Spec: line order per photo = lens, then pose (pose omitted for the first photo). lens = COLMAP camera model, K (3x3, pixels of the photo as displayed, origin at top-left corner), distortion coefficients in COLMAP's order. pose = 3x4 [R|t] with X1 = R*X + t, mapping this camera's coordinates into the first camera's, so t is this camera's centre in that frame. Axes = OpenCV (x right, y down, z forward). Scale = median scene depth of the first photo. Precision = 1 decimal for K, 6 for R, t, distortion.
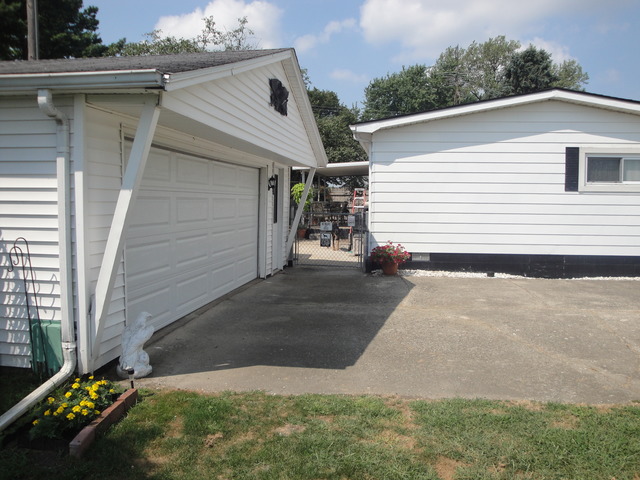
lens RADIAL K [[536.8, 0, 342.3], [0, 536.8, 239.9], [0, 0, 1]] dist [-0.094203, 0.002202]
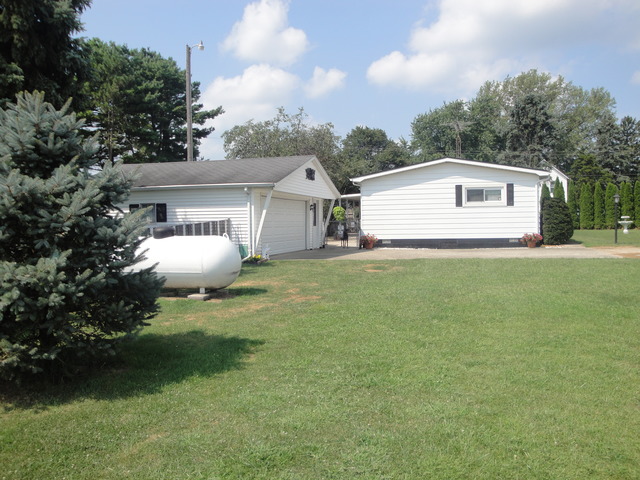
lens RADIAL K [[536.8, 0, 342.3], [0, 536.8, 239.9], [0, 0, 1]] dist [-0.094203, 0.002202]
pose [[0.991256, -0.020181, -0.130399, 0.254603], [0.014911, 0.999037, -0.041265, 0.111031], [0.131106, 0.038960, 0.990603, -1.069972]]
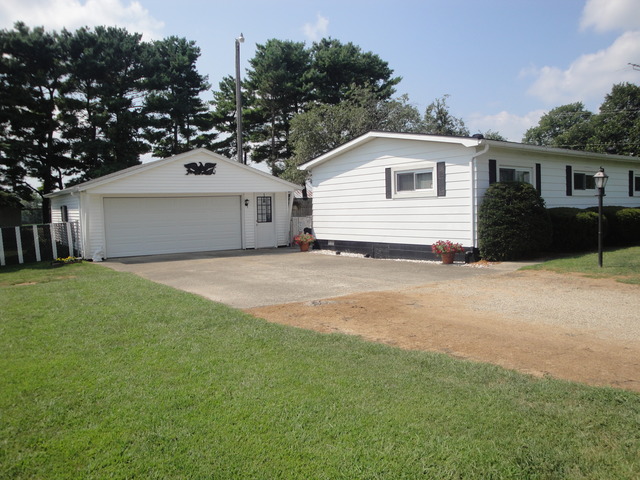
lens RADIAL K [[536.8, 0, 342.3], [0, 536.8, 239.9], [0, 0, 1]] dist [-0.094203, 0.002202]
pose [[0.666397, 0.018272, -0.745373, 1.431806], [-0.018571, 0.999796, 0.007906, 0.011002], [0.745366, 0.008574, 0.666601, -0.067421]]
